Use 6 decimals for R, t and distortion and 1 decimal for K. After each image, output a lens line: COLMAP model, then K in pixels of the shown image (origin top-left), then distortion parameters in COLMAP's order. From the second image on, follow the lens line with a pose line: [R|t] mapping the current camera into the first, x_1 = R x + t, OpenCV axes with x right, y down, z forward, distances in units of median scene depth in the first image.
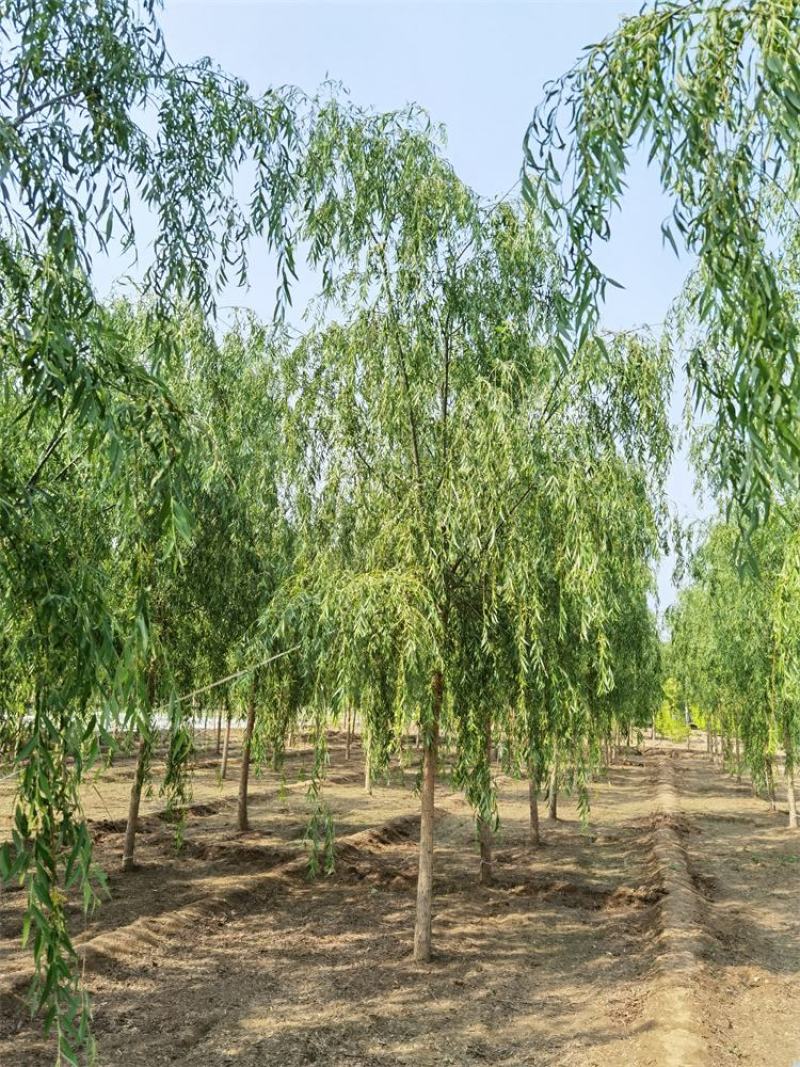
lens RADIAL K [[780.6, 0, 400.0], [0, 780.6, 533.5], [0, 0, 1]] dist [-0.006745, -0.002254]
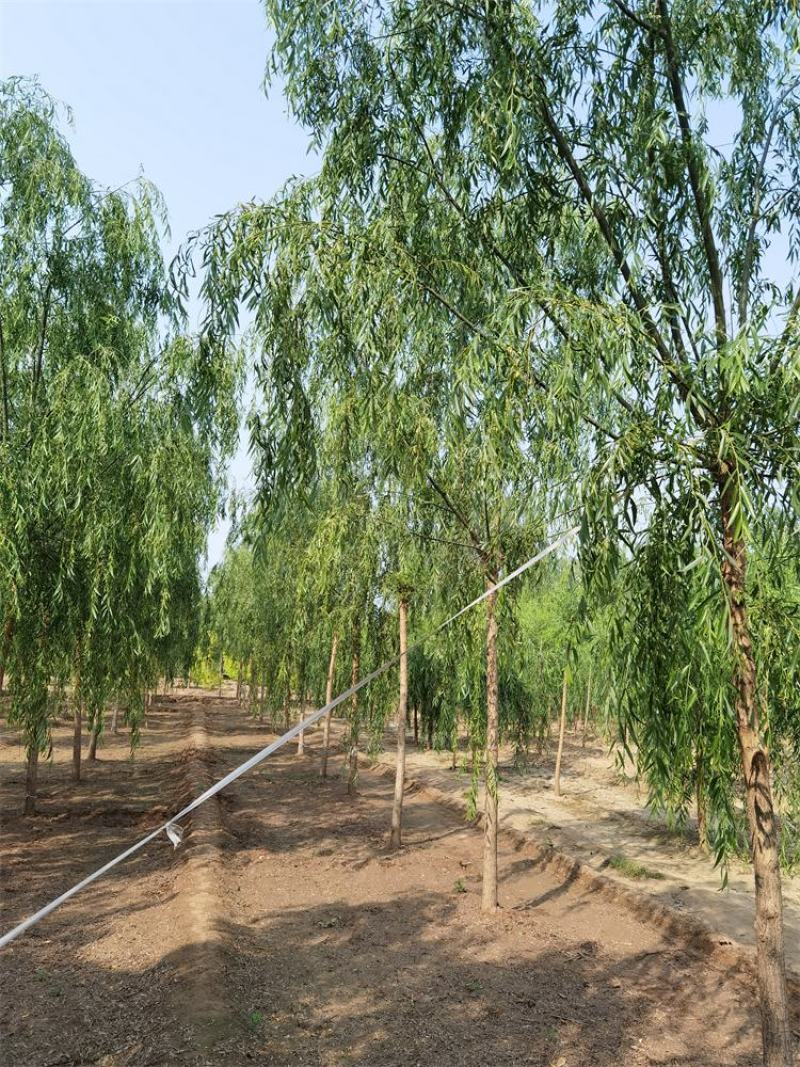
lens RADIAL K [[876.5, 0, 399.7], [0, 876.5, 544.4], [0, 0, 1]] dist [0.001049, 0.015311]
pose [[0.854871, 0.070288, 0.514058, -0.122196], [-0.113674, 0.992083, 0.053390, -0.048732], [-0.506235, -0.104076, 0.856092, -0.300557]]
